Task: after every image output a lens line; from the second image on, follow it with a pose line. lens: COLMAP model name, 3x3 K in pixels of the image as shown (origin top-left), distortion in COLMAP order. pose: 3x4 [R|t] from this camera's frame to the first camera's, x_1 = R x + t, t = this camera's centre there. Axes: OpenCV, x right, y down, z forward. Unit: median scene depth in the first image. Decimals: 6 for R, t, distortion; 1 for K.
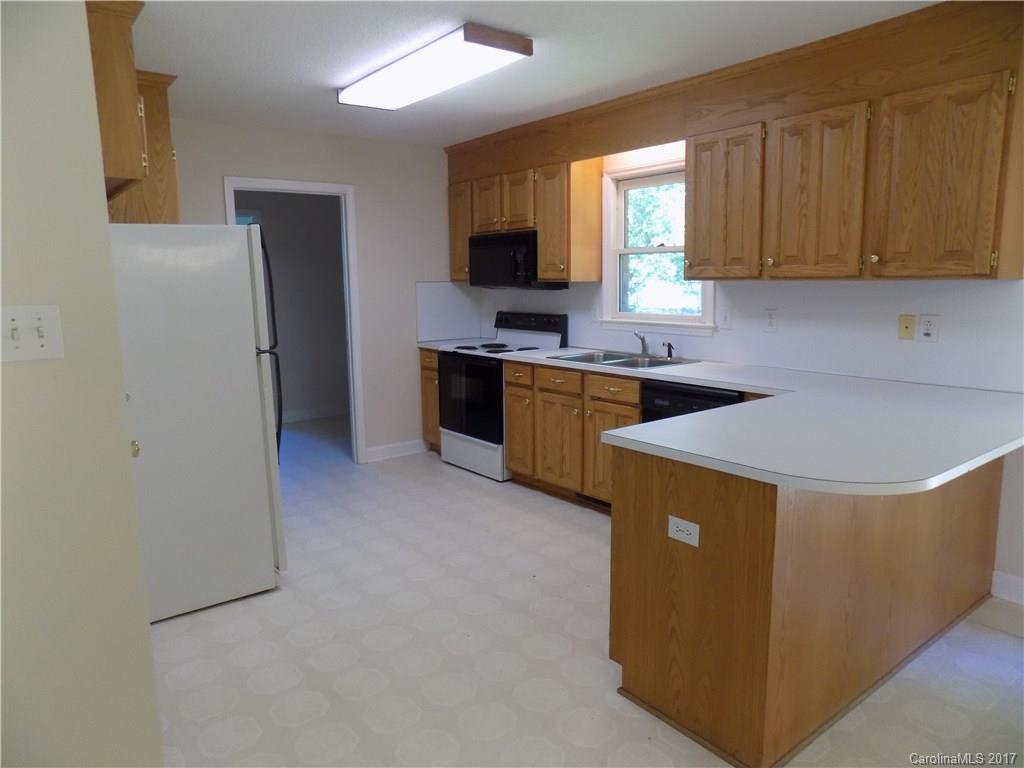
lens RADIAL K [[693.2, 0, 512.0], [0, 693.2, 384.0], [0, 0, 1]] dist [-0.120697, 0.110712]
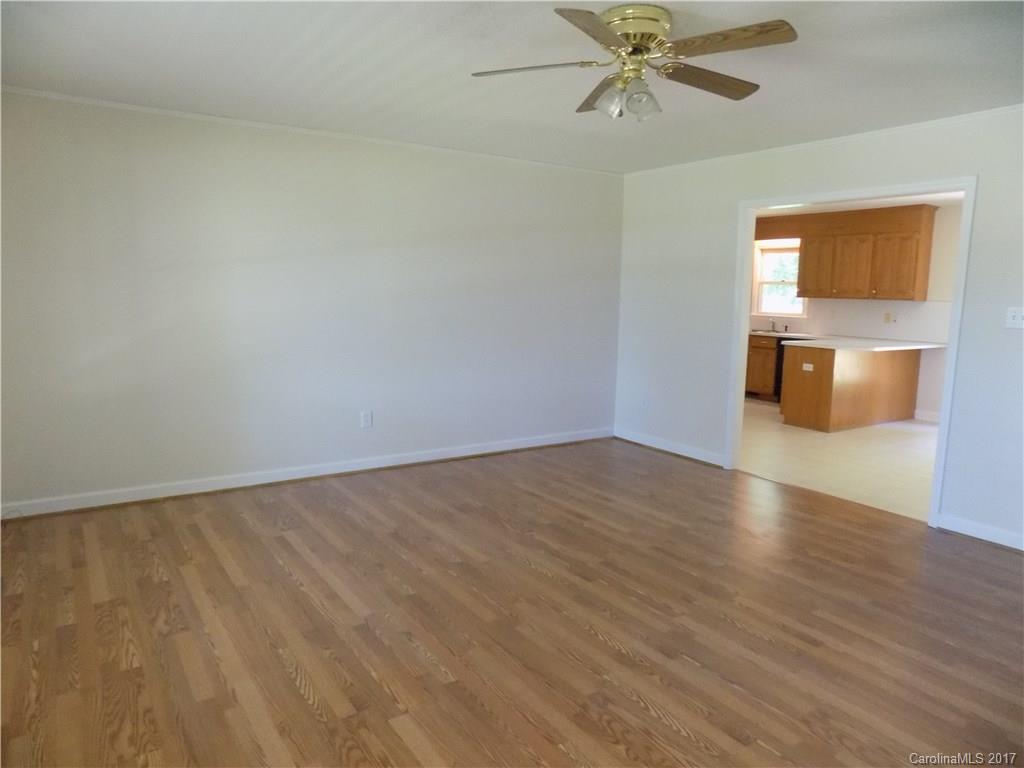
lens RADIAL K [[693.2, 0, 512.0], [0, 693.2, 384.0], [0, 0, 1]] dist [-0.120697, 0.110712]
pose [[0.996369, 0.045745, -0.071811, -0.635304], [-0.046696, 0.998841, -0.011630, 0.257199], [0.071196, 0.014941, 0.997350, -1.633521]]
